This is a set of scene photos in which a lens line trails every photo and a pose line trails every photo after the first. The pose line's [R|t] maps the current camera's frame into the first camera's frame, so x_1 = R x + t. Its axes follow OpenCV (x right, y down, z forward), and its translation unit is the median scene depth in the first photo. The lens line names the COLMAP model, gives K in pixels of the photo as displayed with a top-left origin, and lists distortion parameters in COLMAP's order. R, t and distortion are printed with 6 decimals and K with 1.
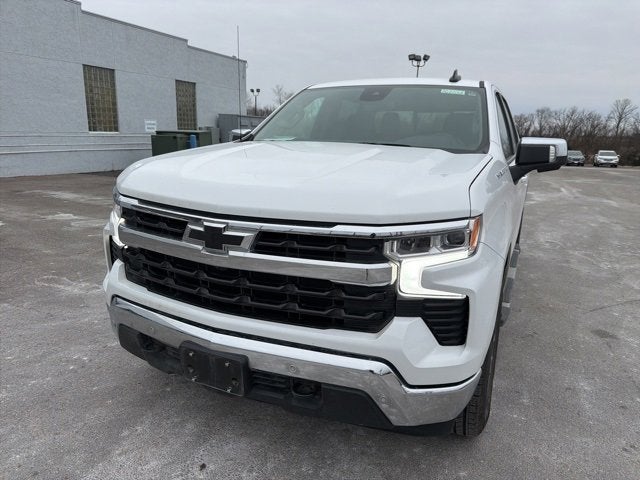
lens RADIAL K [[450.2, 0, 324.3], [0, 450.2, 242.1], [0, 0, 1]] dist [0.037927, -0.043126]
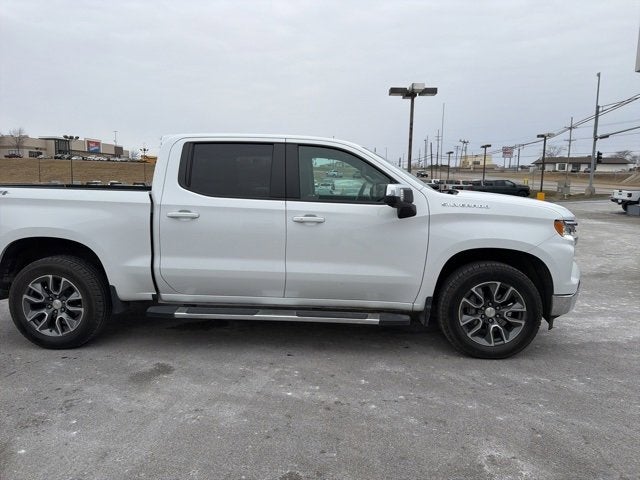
lens RADIAL K [[450.2, 0, 323.1], [0, 450.2, 238.0], [0, 0, 1]] dist [0.037927, -0.043126]
pose [[-0.374257, -0.151193, 0.914917, -1.463153], [0.197506, 0.950985, 0.237945, -0.565946], [-0.906048, 0.269754, -0.326051, 2.103469]]
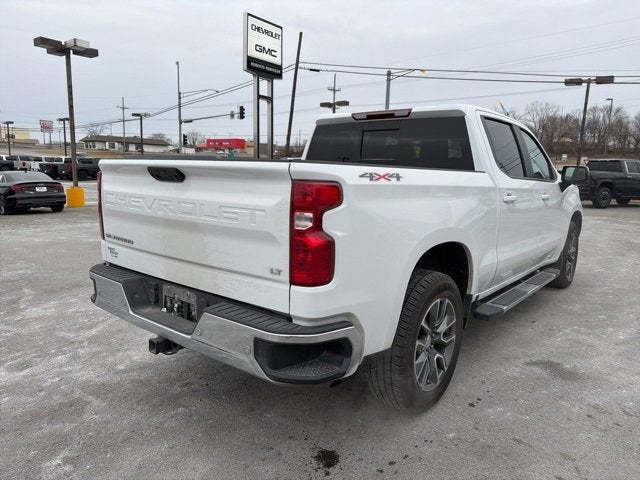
lens RADIAL K [[450.2, 0, 323.9], [0, 450.2, 241.1], [0, 0, 1]] dist [0.037927, -0.043126]
pose [[-0.968647, -0.095220, 0.229471, 0.274158], [0.001498, 0.921383, 0.388653, -0.780269], [-0.248438, 0.376811, -0.892352, 3.383258]]
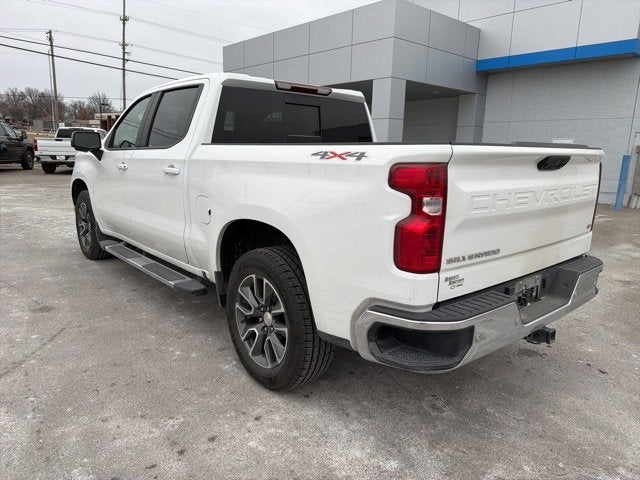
lens RADIAL K [[450.2, 0, 321.6], [0, 450.2, 245.6], [0, 0, 1]] dist [0.037927, -0.043126]
pose [[-0.413395, 0.151062, -0.897934, 1.758777], [-0.251873, 0.928693, 0.272195, -0.537124], [0.875022, 0.338689, -0.345869, 2.595049]]
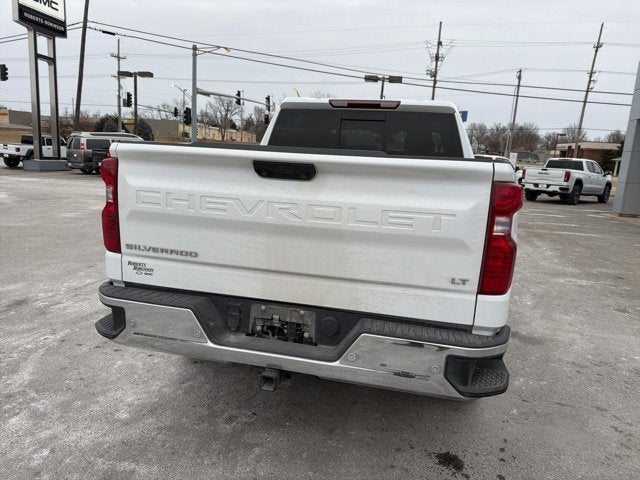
lens RADIAL K [[450.2, 0, 323.4], [0, 450.2, 245.2], [0, 0, 1]] dist [0.037927, -0.043126]
pose [[-0.975334, -0.049046, -0.215216, 0.867137], [-0.134453, 0.905259, 0.403023, -0.744869], [0.175060, 0.422019, -0.889525, 3.313861]]
